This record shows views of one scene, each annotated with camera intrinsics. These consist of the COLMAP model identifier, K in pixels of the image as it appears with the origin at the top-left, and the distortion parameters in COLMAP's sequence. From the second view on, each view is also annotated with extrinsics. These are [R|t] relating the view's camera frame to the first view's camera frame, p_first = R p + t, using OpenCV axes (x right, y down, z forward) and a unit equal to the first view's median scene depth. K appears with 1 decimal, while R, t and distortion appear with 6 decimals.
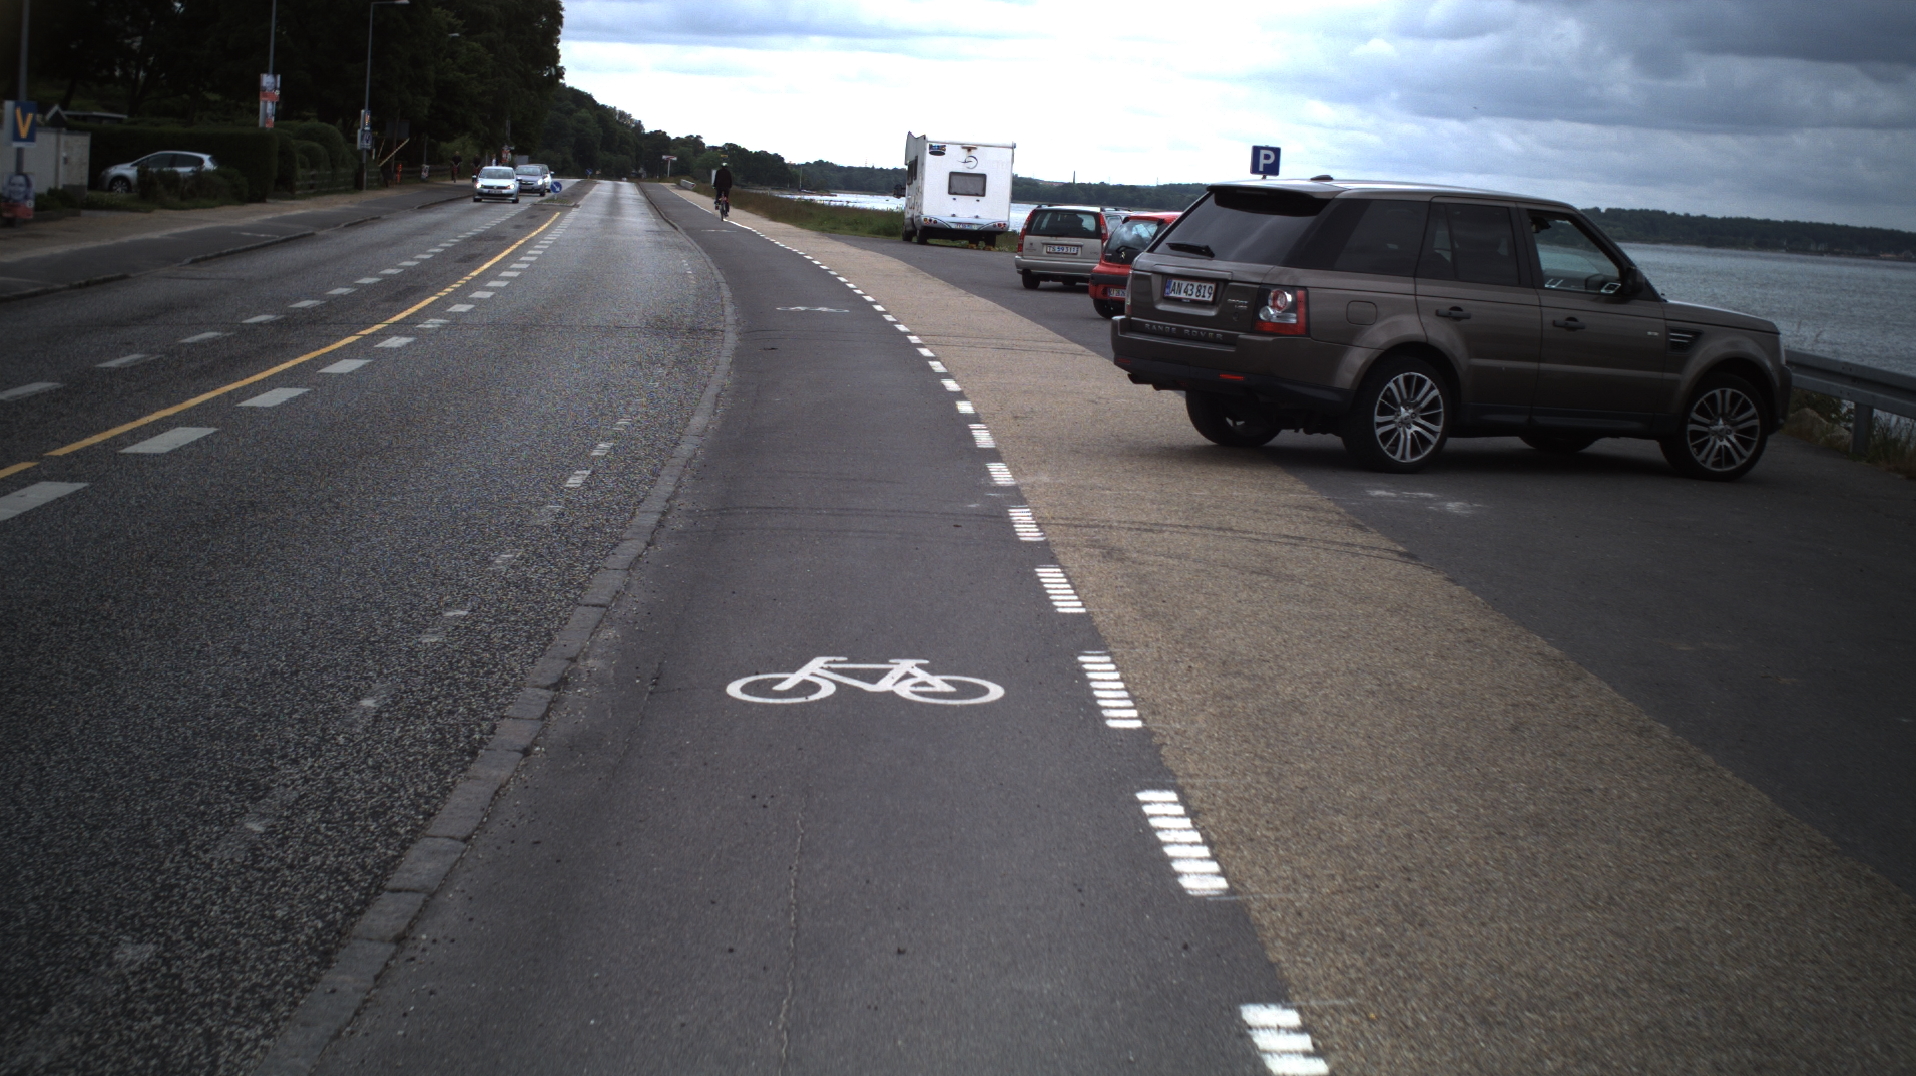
lens RADIAL K [[3470.8, 0, 958.0], [0, 3470.8, 538.0], [0, 0, 1]] dist [-0.304859, 0.391534]
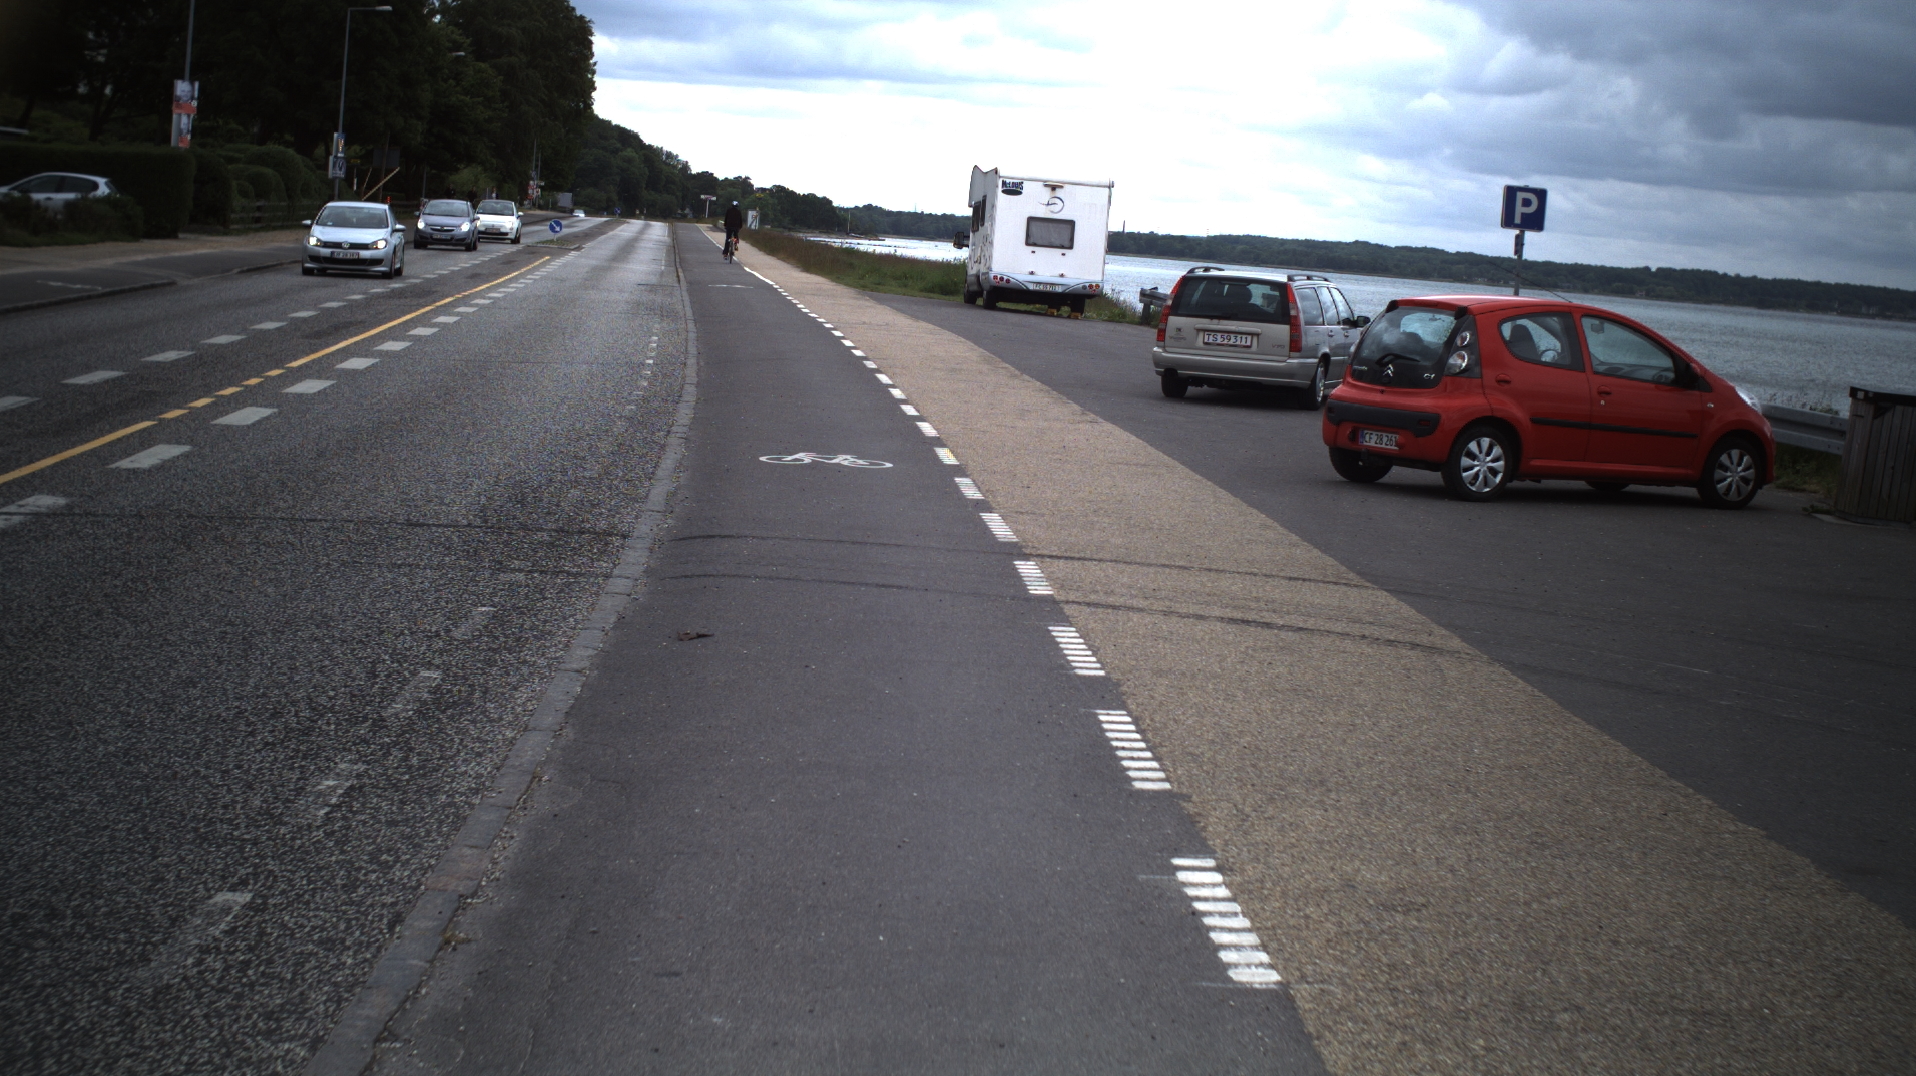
lens RADIAL K [[3470.8, 0, 958.0], [0, 3470.8, 538.0], [0, 0, 1]] dist [-0.304859, 0.391534]
pose [[0.999725, 0.019975, -0.012264, -0.007094], [-0.020138, 0.999709, -0.013266, -0.023444], [0.011995, 0.013509, 0.999837, 0.226900]]
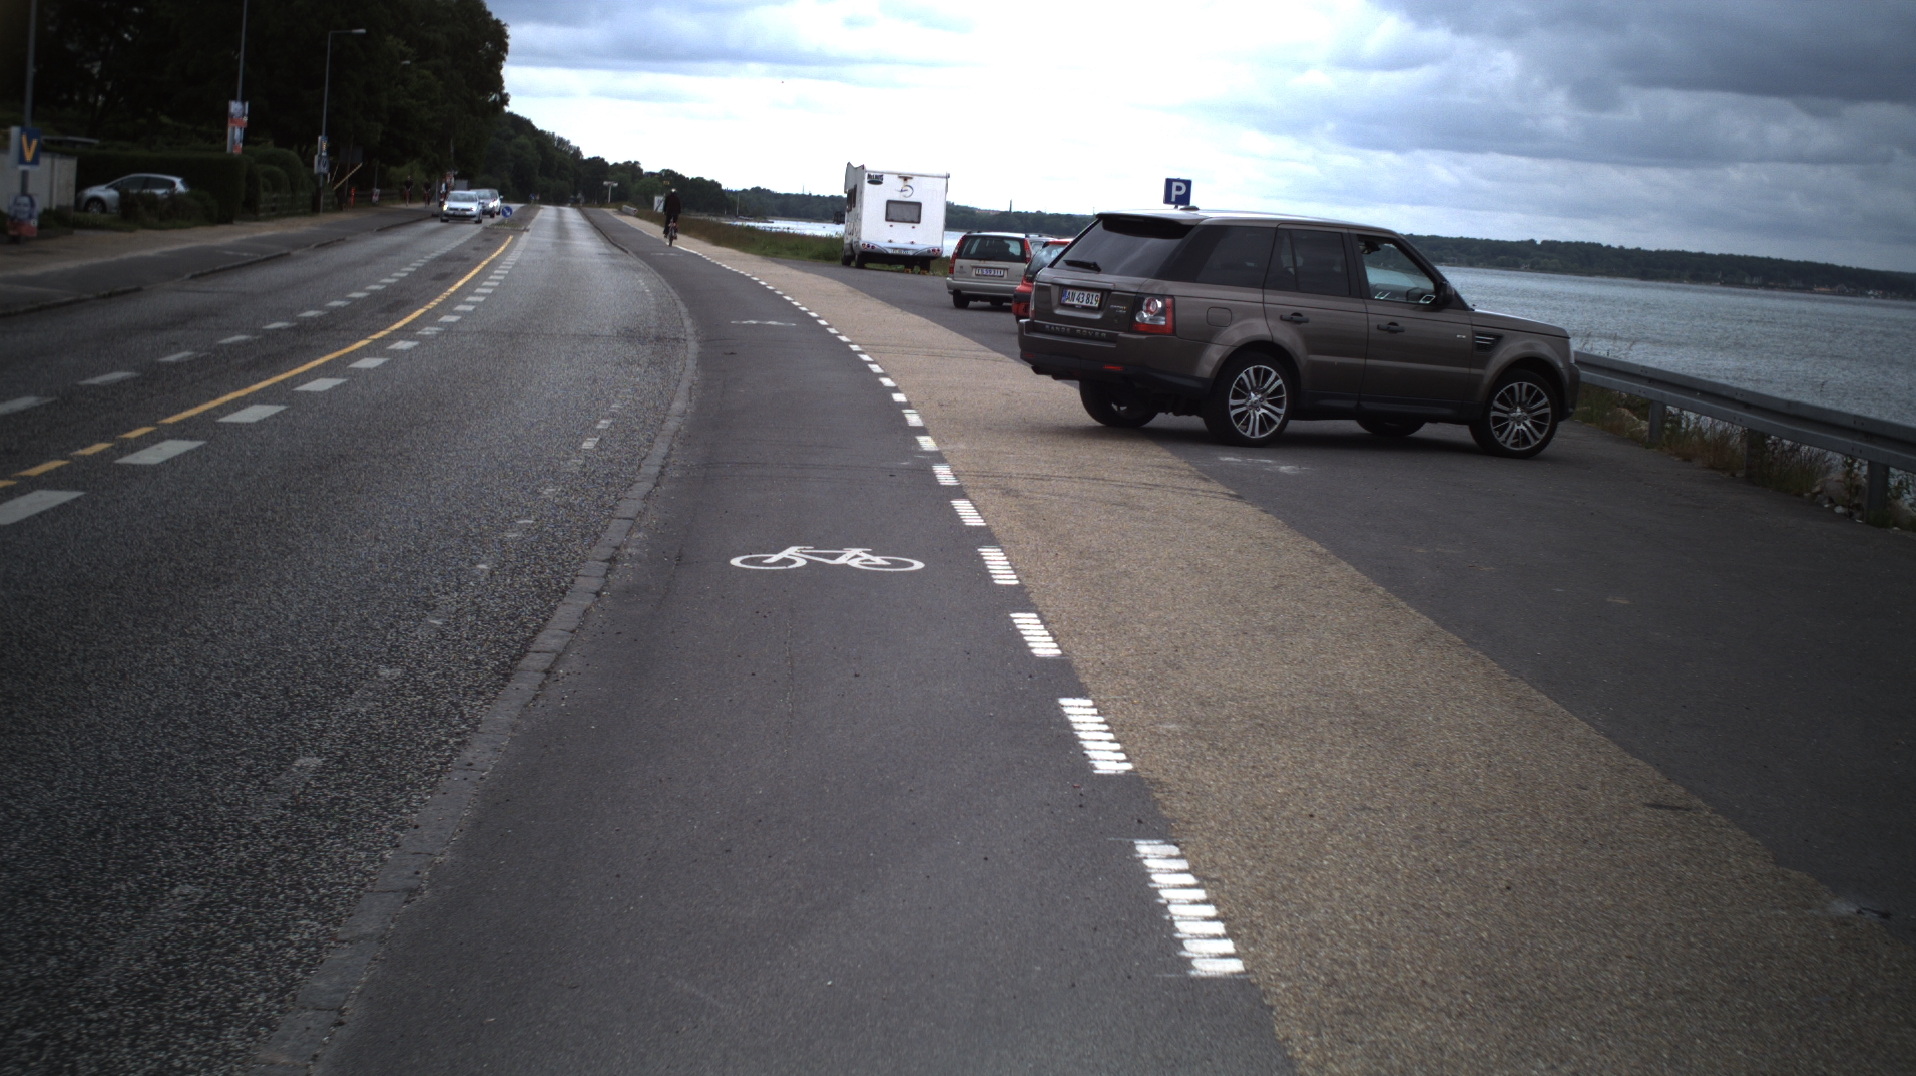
lens RADIAL K [[3470.8, 0, 958.0], [0, 3470.8, 538.0], [0, 0, 1]] dist [-0.304859, 0.391534]
pose [[0.999799, 0.006626, 0.018909, 0.000004], [-0.006473, 0.999946, -0.008114, 0.005881], [-0.018962, 0.007990, 0.999788, -0.056951]]
